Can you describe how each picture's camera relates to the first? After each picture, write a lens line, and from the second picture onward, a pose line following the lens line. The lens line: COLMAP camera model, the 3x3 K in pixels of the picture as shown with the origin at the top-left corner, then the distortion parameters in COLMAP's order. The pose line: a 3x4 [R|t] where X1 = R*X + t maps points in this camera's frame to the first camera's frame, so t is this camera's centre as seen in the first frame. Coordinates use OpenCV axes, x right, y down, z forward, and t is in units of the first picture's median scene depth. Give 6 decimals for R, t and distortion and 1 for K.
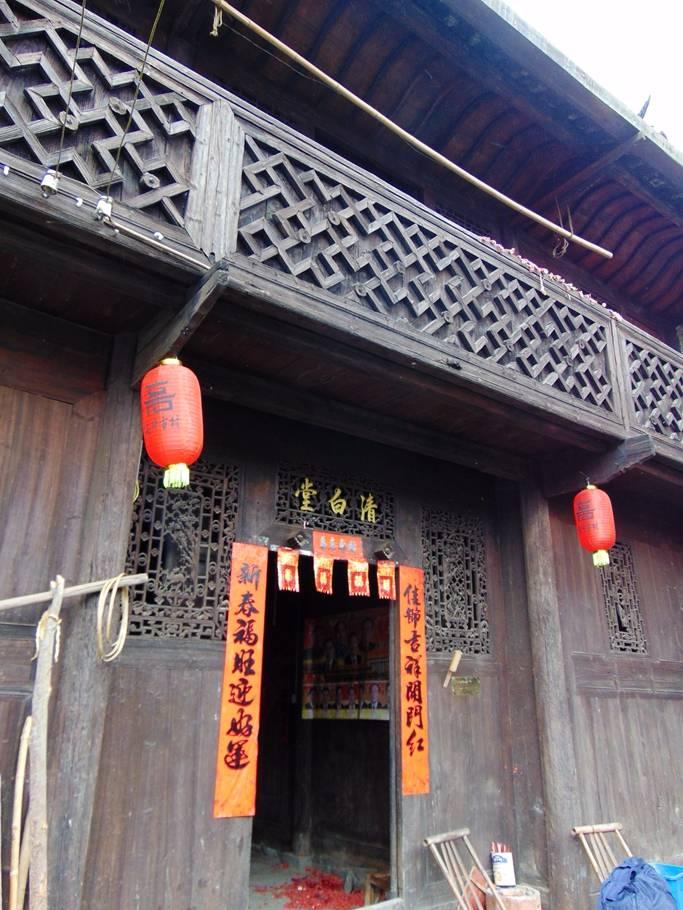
lens RADIAL K [[670.9, 0, 341.3], [0, 670.9, 452.3], [0, 0, 1]] dist [-0.023998, 0.016815]
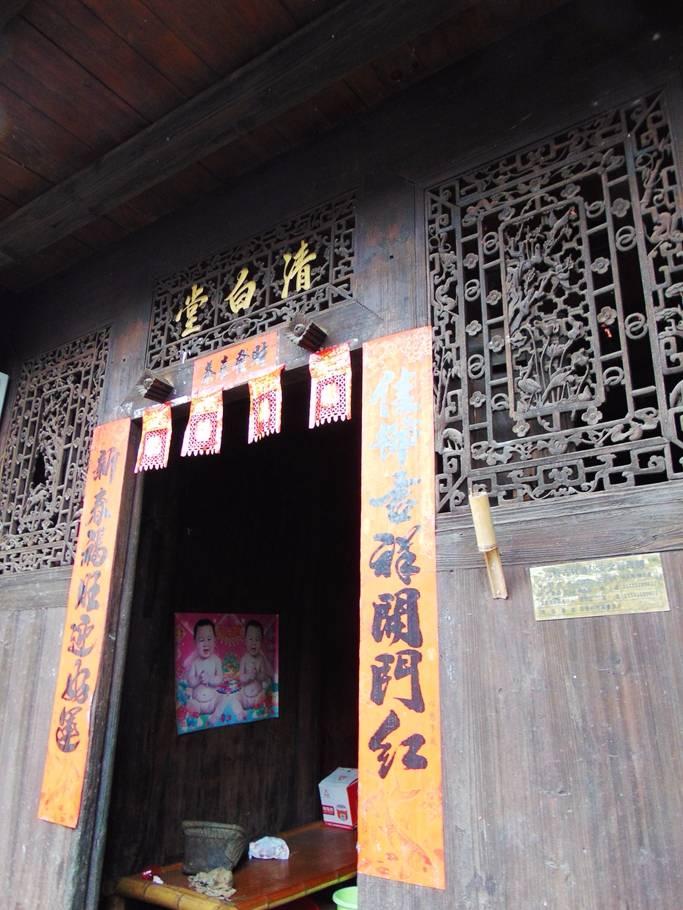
lens RADIAL K [[670.9, 0, 342.0], [0, 670.9, 461.8], [0, 0, 1]] dist [-0.023998, 0.016815]
pose [[0.341184, -0.290014, -0.894139, 0.488886], [0.321479, 0.929858, -0.178930, 0.339613], [0.883315, -0.226399, 0.410486, 0.846222]]
